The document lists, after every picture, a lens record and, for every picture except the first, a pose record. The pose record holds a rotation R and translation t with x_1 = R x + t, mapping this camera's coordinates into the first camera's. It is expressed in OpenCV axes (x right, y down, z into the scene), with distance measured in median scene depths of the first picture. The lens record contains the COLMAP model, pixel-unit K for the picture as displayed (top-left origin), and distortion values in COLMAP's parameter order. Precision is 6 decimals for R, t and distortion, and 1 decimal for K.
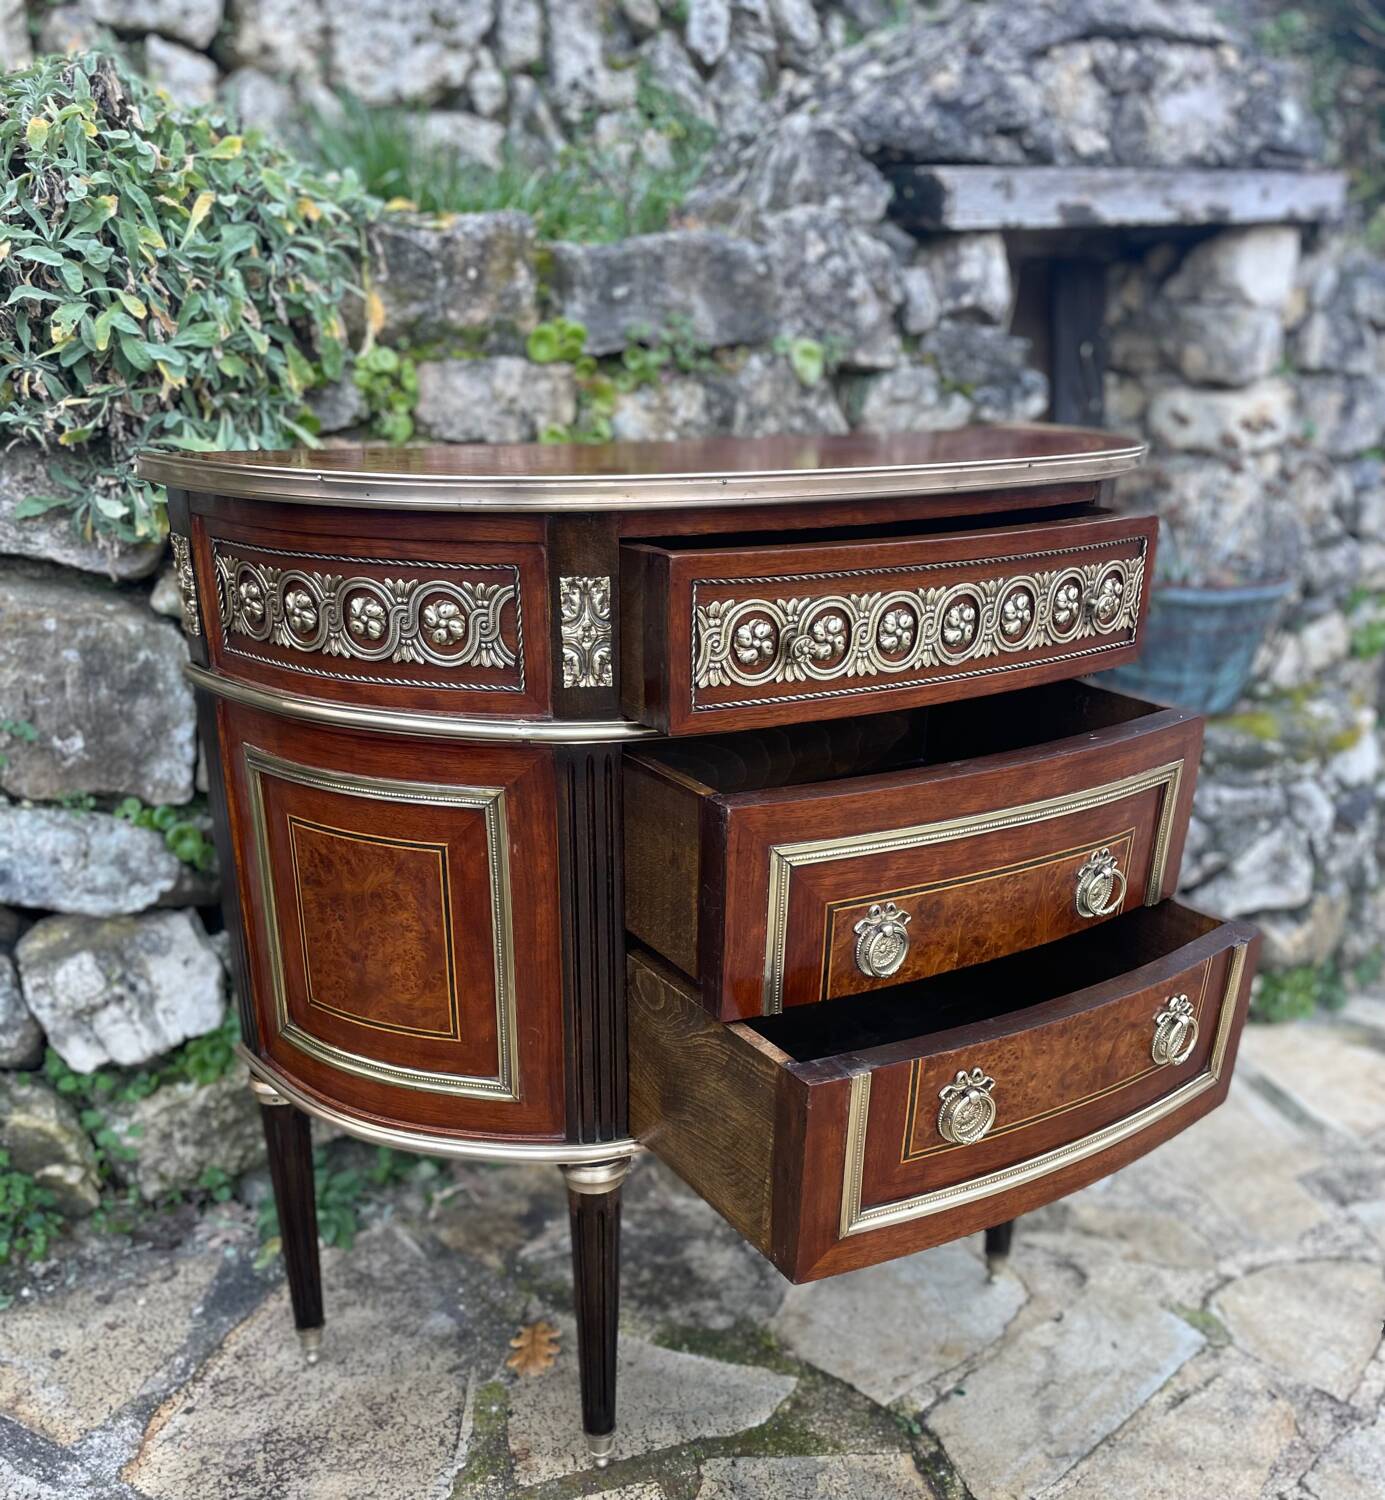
lens RADIAL K [[1436.8, 0, 726.2], [0, 1436.8, 924.4], [0, 0, 1]] dist [0.021028, 0.000000]
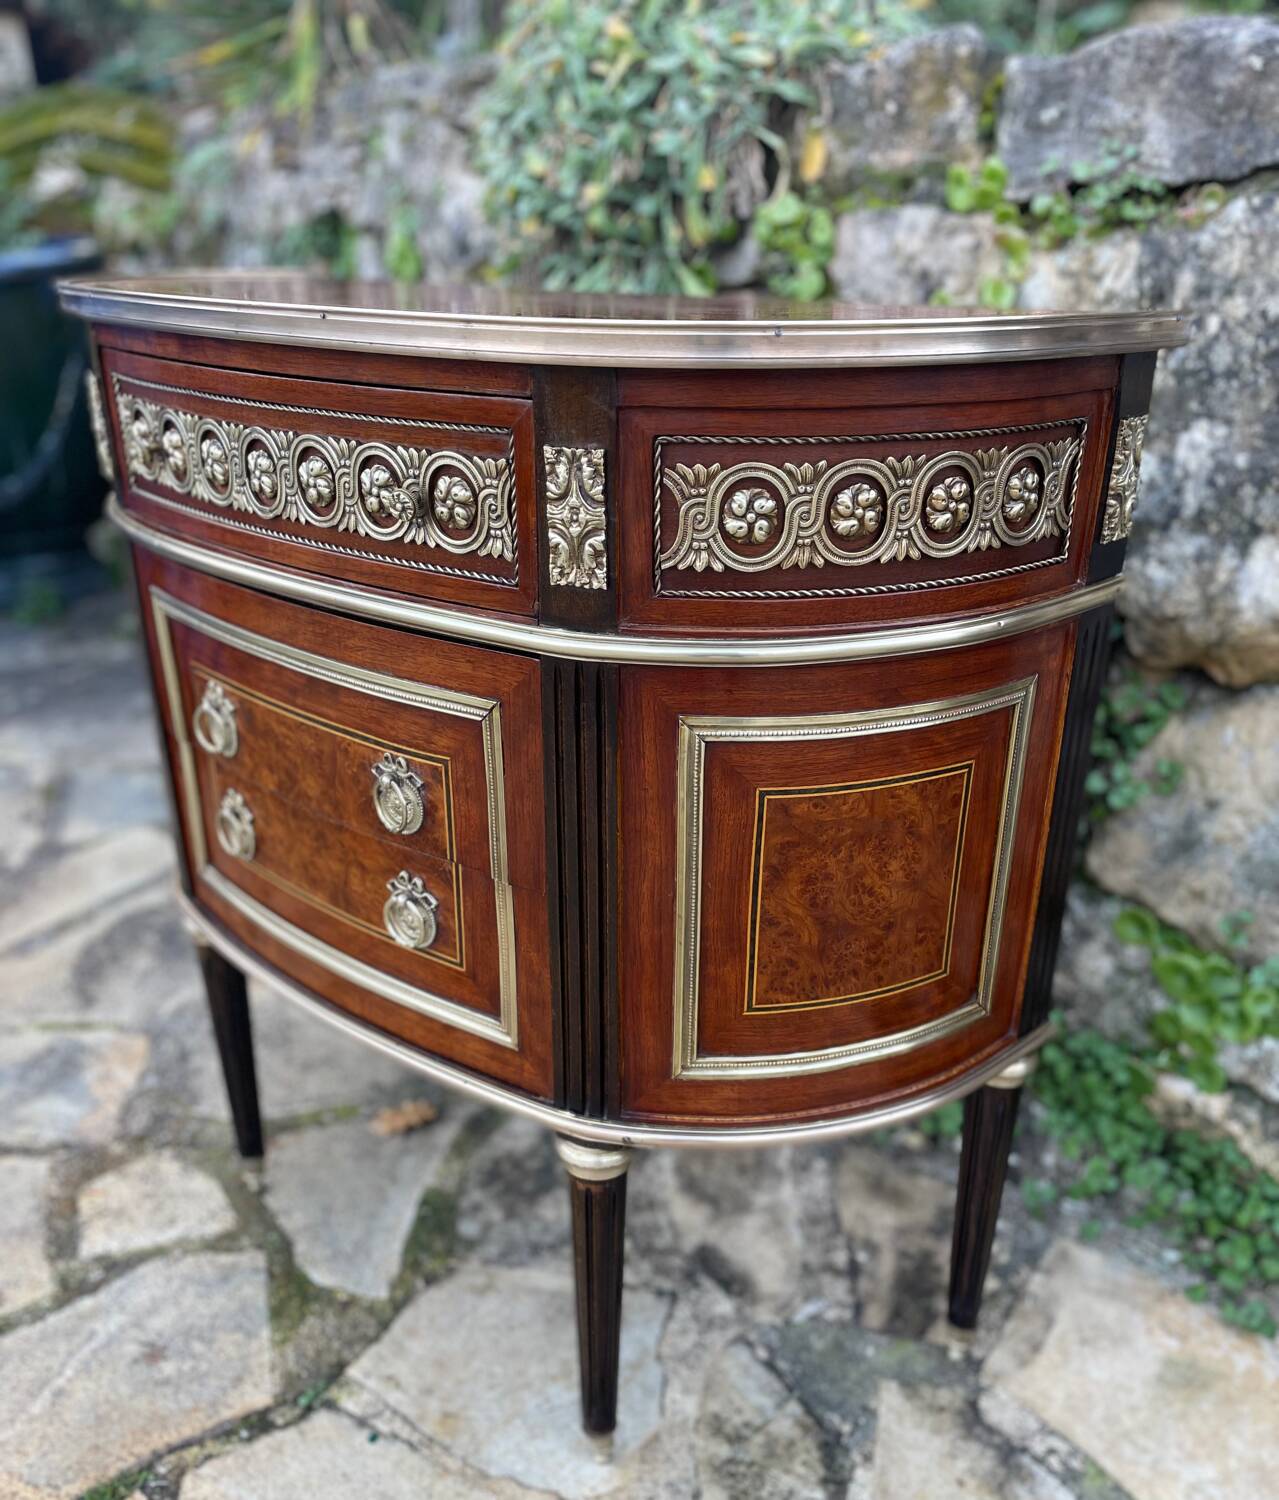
lens RADIAL K [[1313.7, 0, 631.3], [0, 1313.7, 831.8], [0, 0, 1]] dist [0.063734, -0.096727]
pose [[0.228895, 0.394102, -0.890107, 0.684481], [-0.368572, 0.881394, 0.295465, -0.249612], [0.900978, 0.260438, 0.347002, 0.708418]]
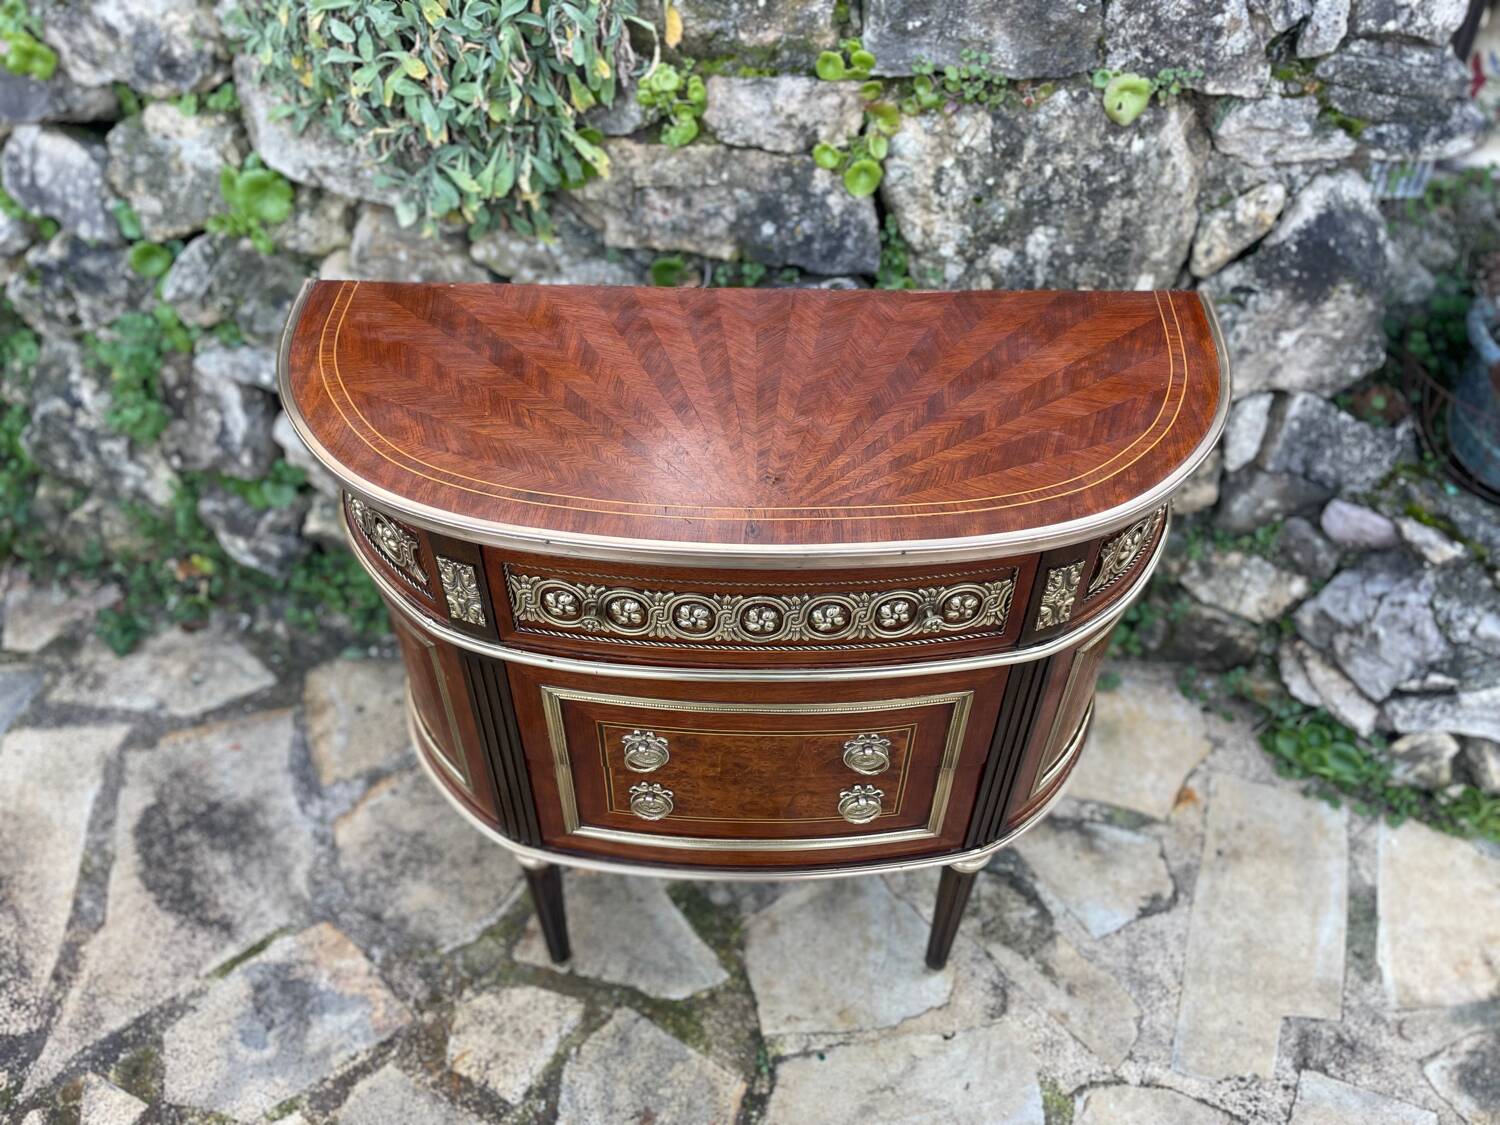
lens RADIAL K [[1155.7, 0, 747.1], [0, 1155.7, 550.2], [0, 0, 1]] dist [0.064243, -0.103874]
pose [[0.822344, 0.395545, -0.409017, 0.326100], [-0.217048, 0.882559, 0.417108, -0.459197], [0.525967, -0.254229, 0.811620, 0.208373]]
